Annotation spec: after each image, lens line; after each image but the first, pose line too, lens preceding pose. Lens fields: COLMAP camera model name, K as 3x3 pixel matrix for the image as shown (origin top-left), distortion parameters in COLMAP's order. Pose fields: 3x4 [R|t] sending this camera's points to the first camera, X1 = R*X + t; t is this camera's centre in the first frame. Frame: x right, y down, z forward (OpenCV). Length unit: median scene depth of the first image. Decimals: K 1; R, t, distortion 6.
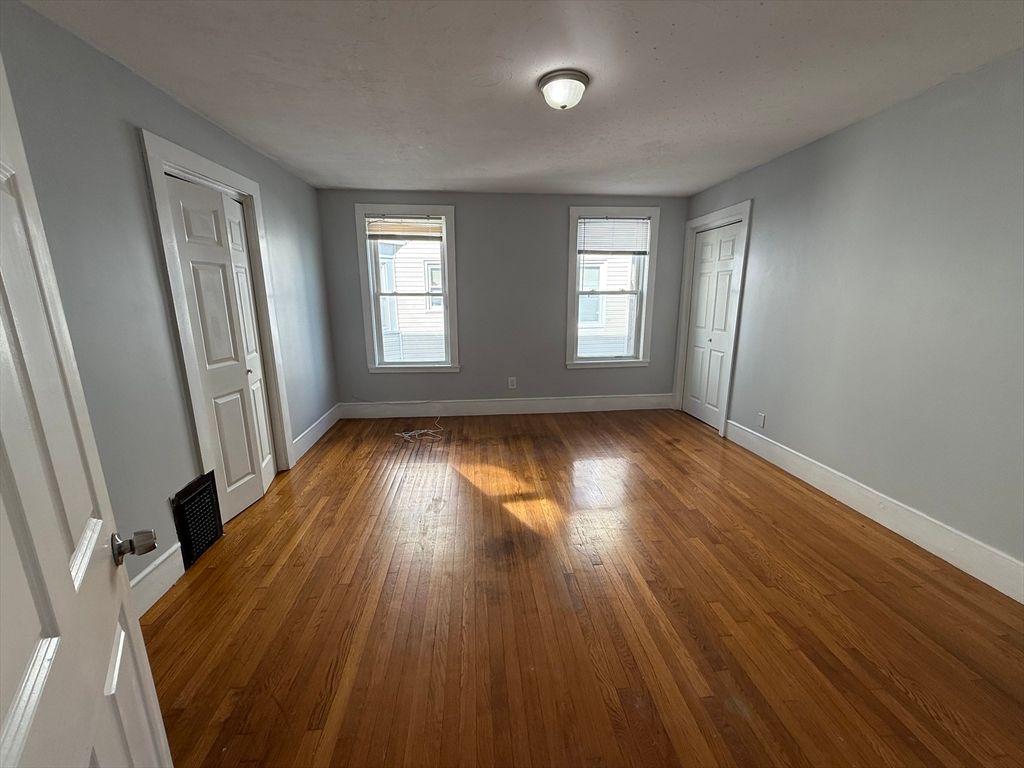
lens RADIAL K [[405.1, 0, 510.0], [0, 405.1, 383.5], [0, 0, 1]] dist [-0.007420, 0.000758]
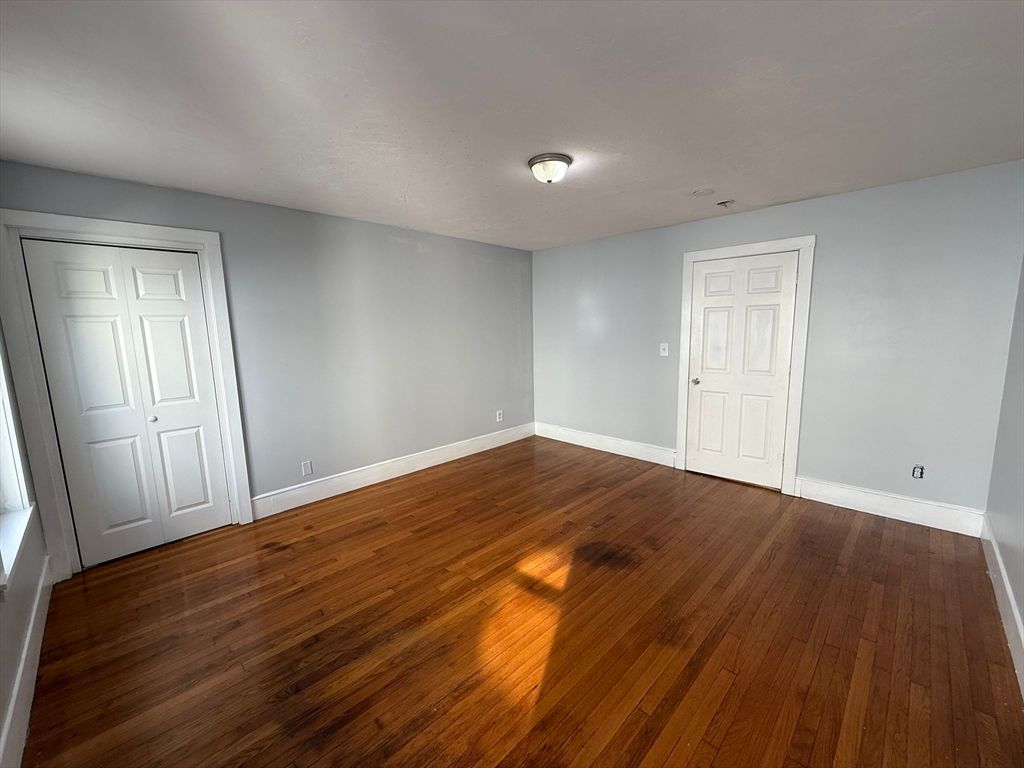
lens RADIAL K [[405.1, 0, 507.9], [0, 405.1, 384.8], [0, 0, 1]] dist [-0.007420, 0.000758]
pose [[-0.631878, -0.086050, 0.770276, -0.427834], [0.196057, 0.943752, 0.266260, -0.264684], [-0.749861, 0.319261, -0.579465, 1.120365]]
